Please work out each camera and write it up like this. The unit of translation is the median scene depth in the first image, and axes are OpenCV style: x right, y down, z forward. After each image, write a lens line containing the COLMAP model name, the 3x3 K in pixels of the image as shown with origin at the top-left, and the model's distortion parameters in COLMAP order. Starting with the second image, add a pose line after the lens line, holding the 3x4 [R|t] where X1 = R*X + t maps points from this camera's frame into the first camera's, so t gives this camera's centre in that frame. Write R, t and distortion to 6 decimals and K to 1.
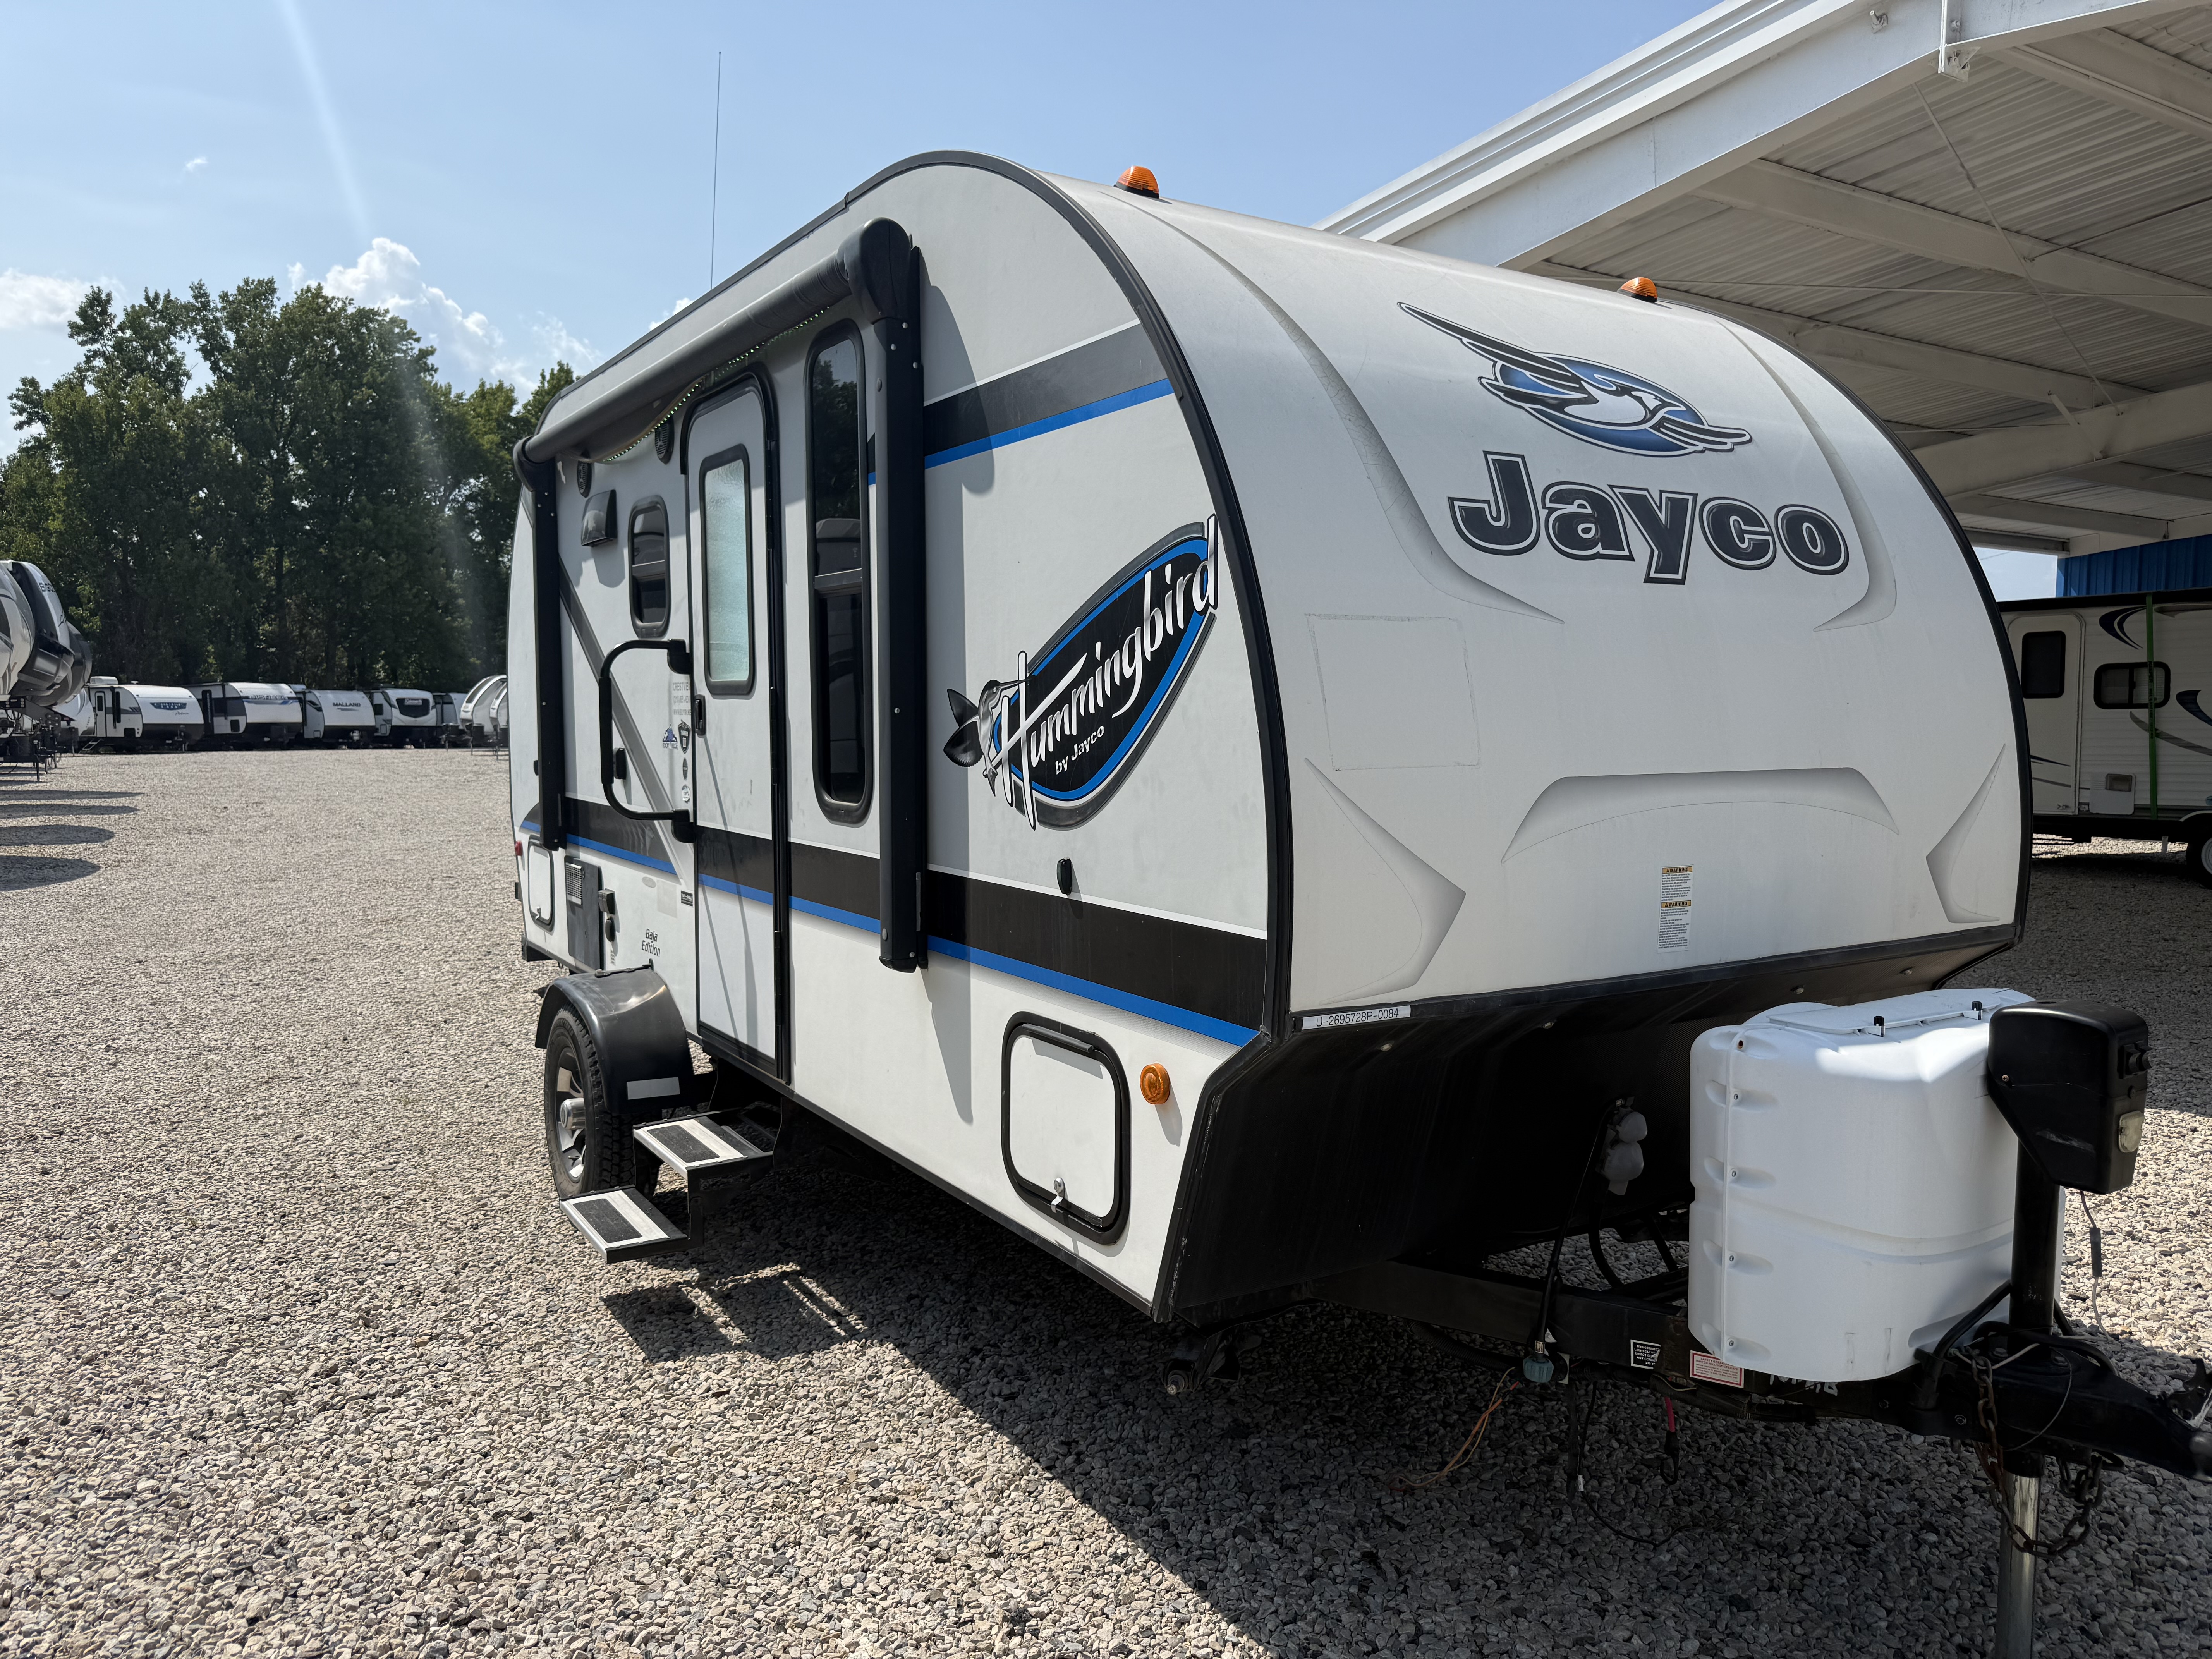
lens RADIAL K [[1569.7, 0, 1117.5], [0, 1569.7, 822.4], [0, 0, 1]] dist [0.044193, -0.050097]
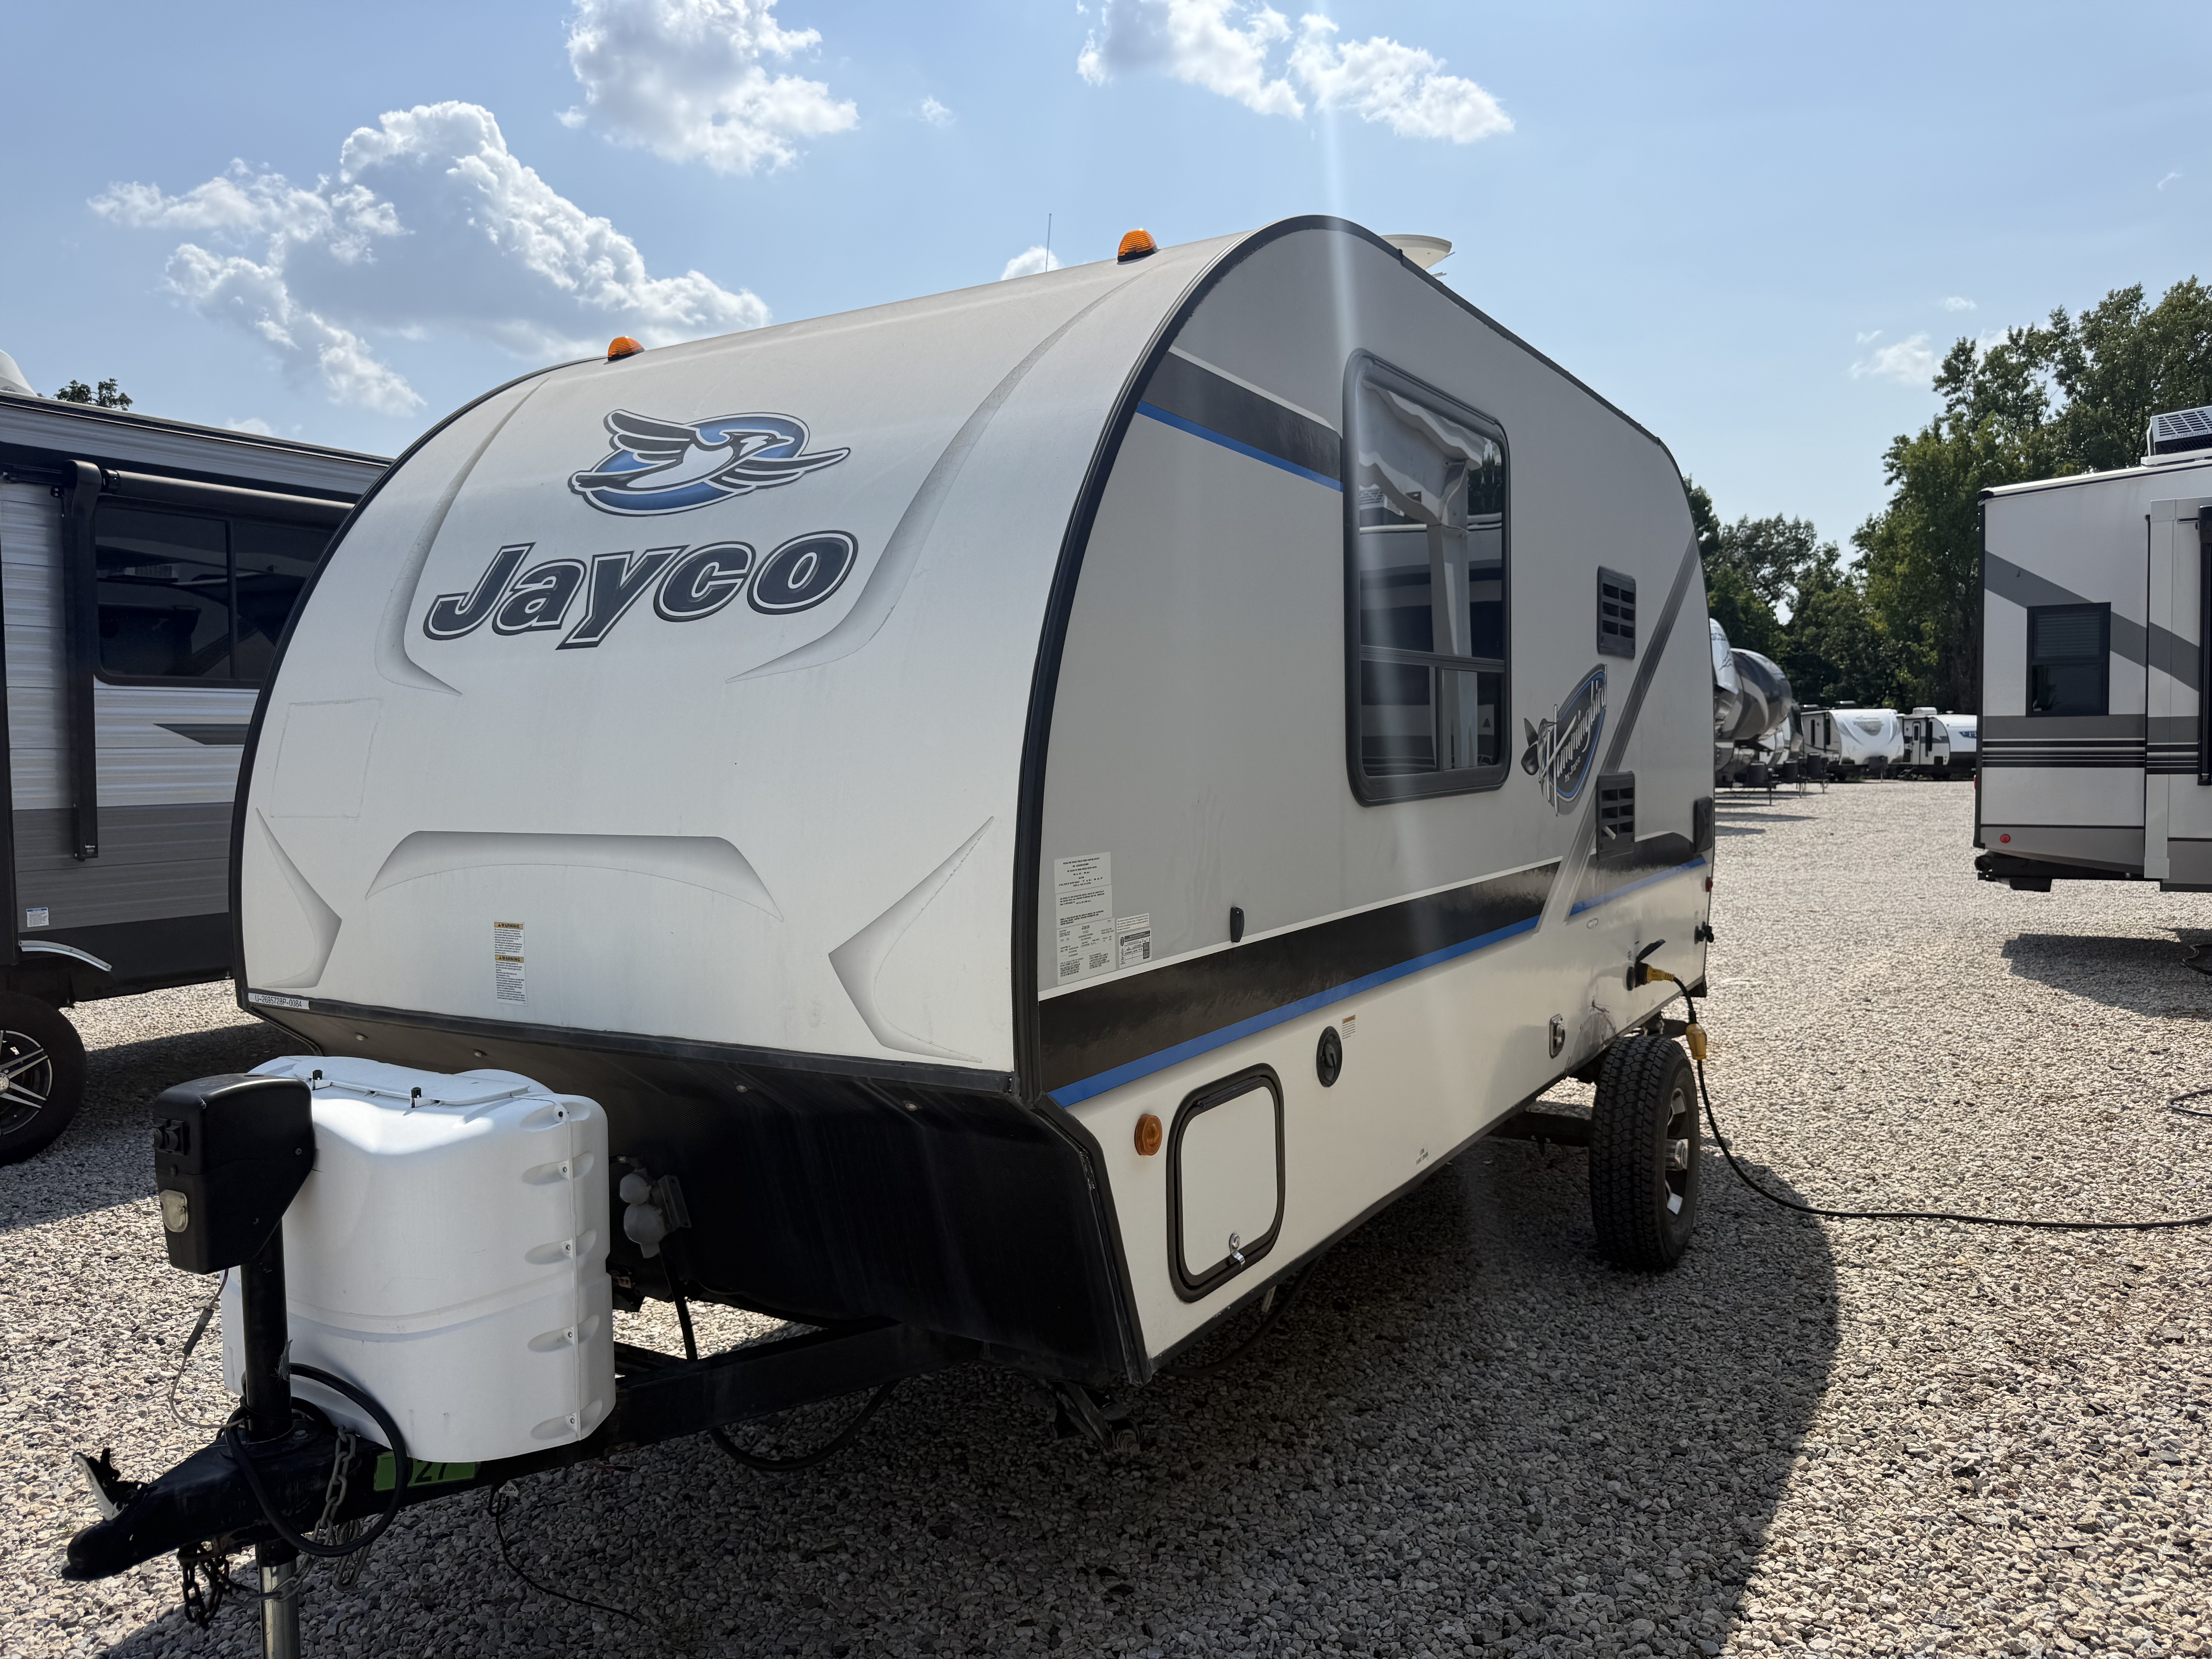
lens RADIAL K [[1569.7, 0, 1104.0], [0, 1569.7, 808.5], [0, 0, 1]] dist [0.044193, -0.050097]
pose [[0.454971, 0.026894, -0.890100, 1.354122], [-0.049419, 0.998766, 0.004917, -0.066635], [0.889134, 0.041750, 0.455739, 0.807188]]
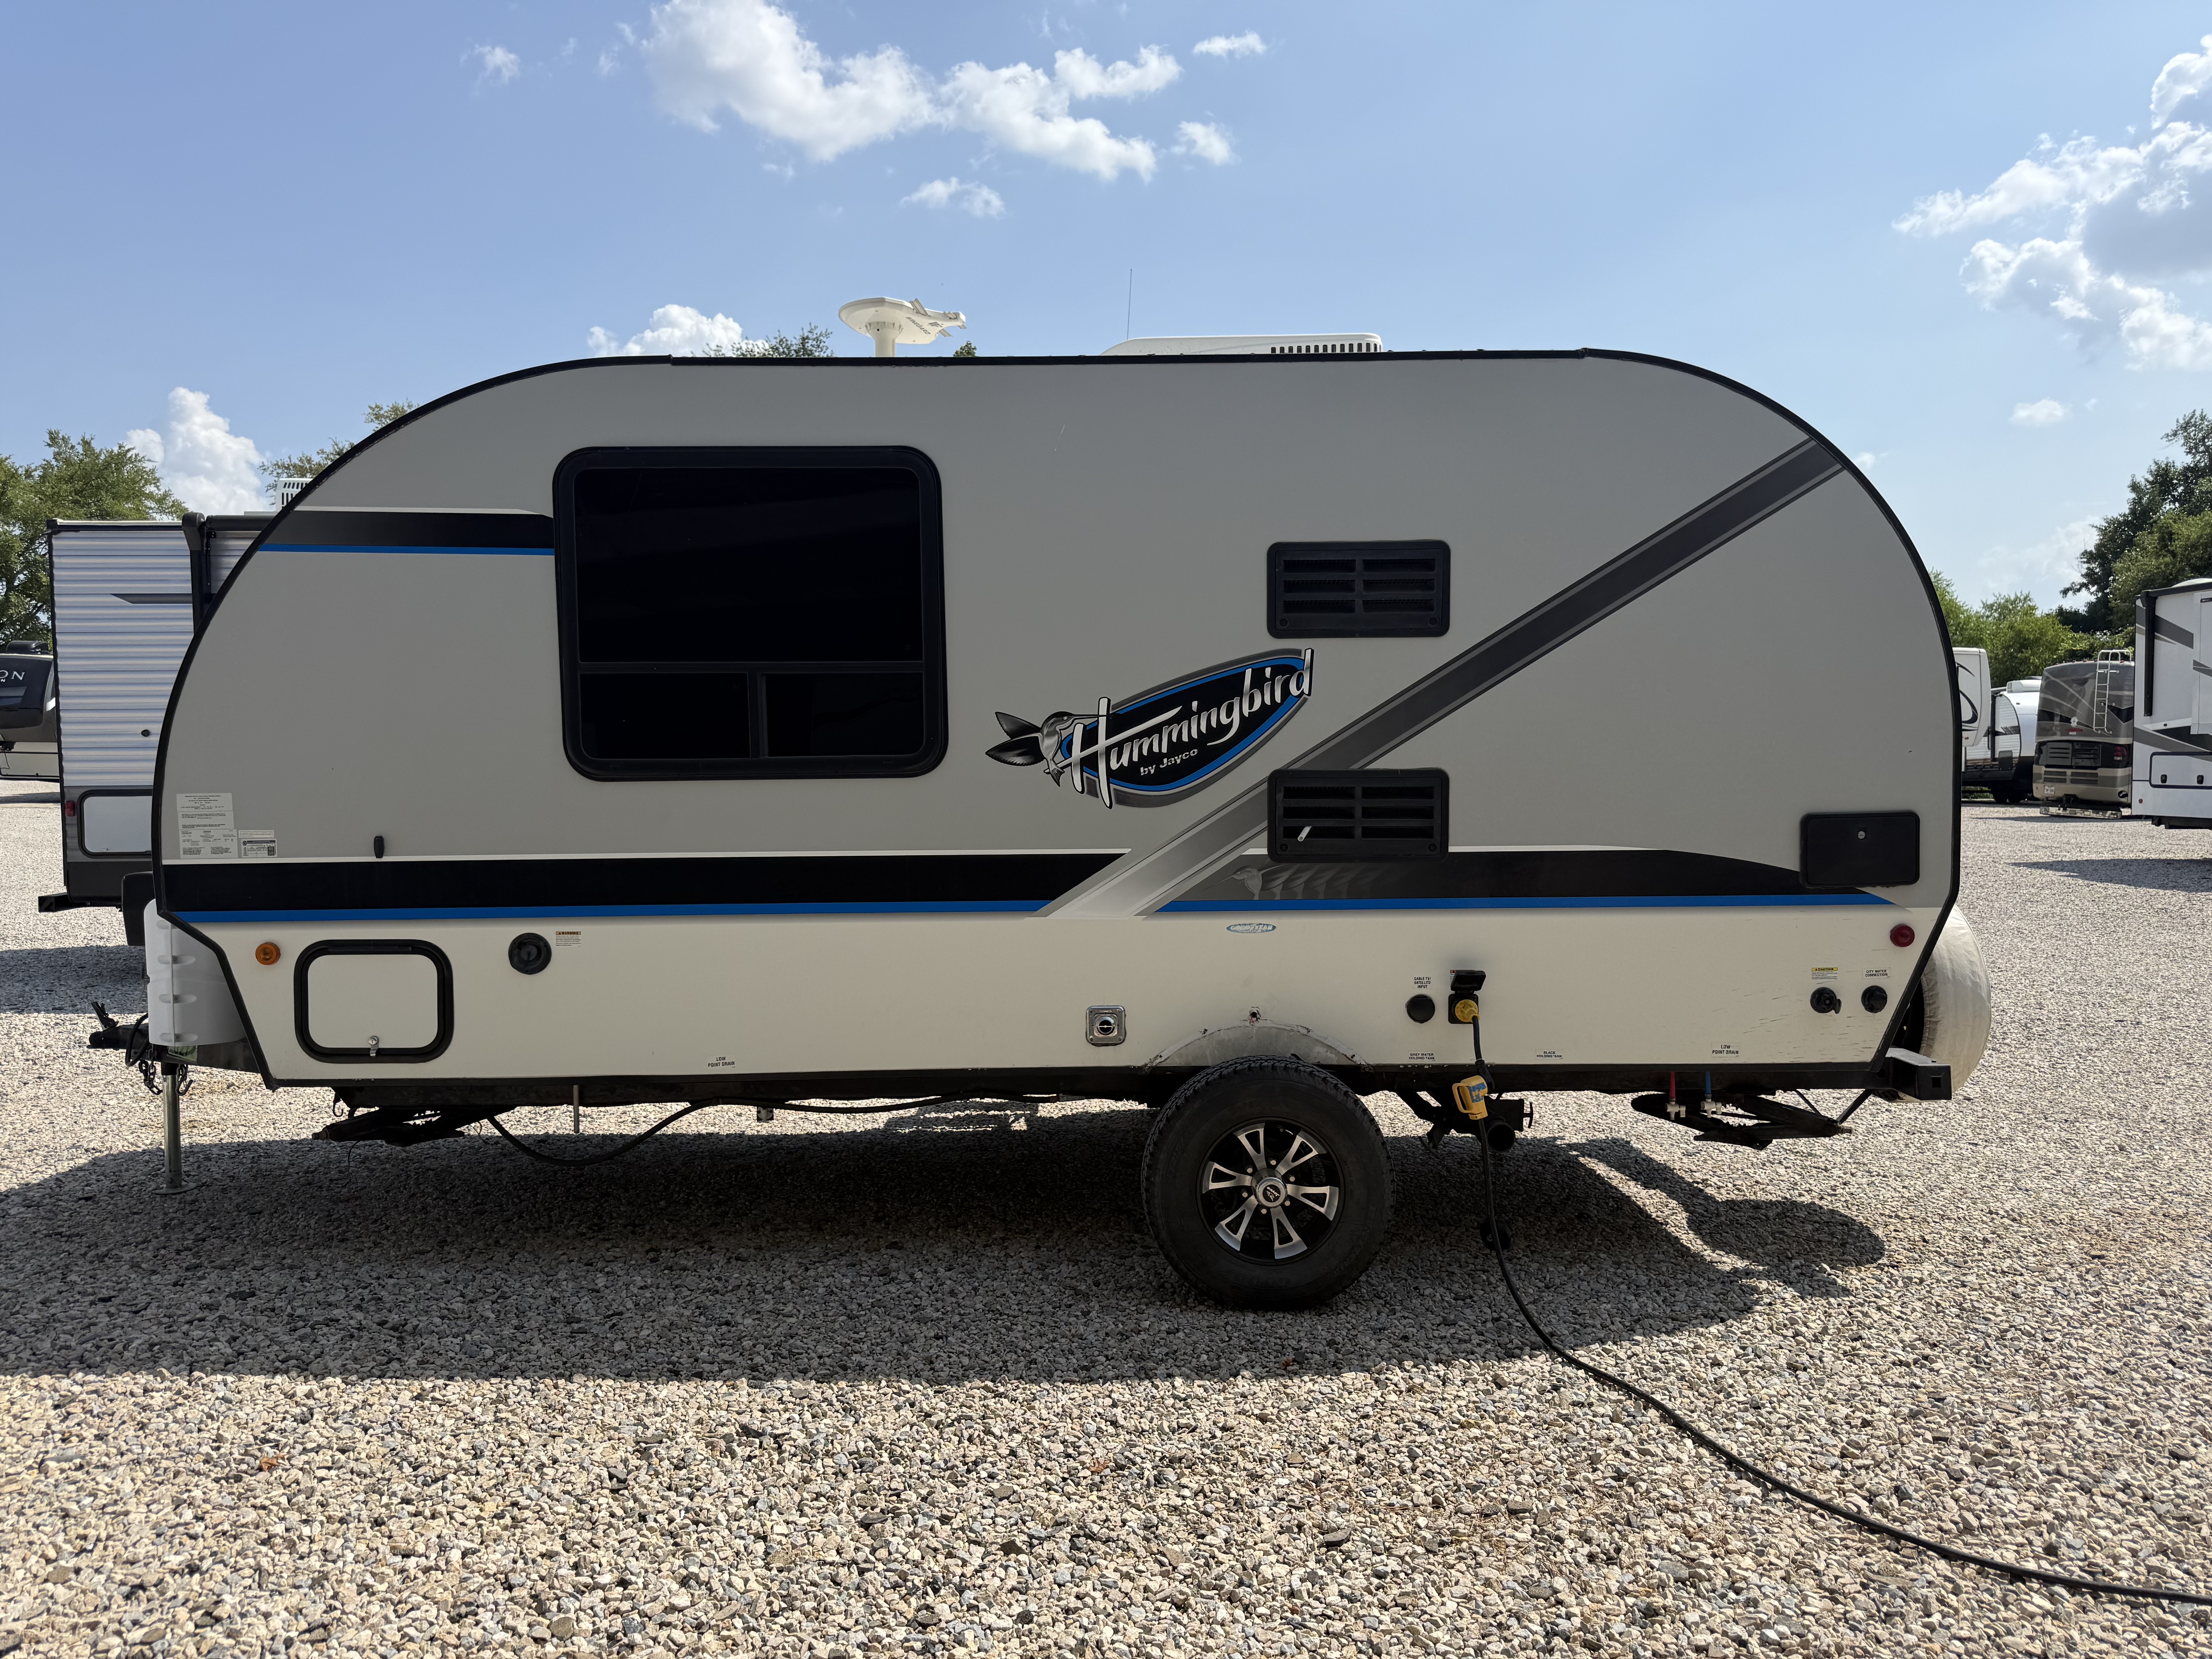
lens RADIAL K [[1569.7, 0, 1093.7], [0, 1569.7, 840.2], [0, 0, 1]] dist [0.044193, -0.050097]
pose [[-0.529934, 0.044577, -0.846867, 1.489117], [-0.056020, 0.994596, 0.087408, -0.180204], [0.846187, 0.093762, -0.524573, 2.771080]]
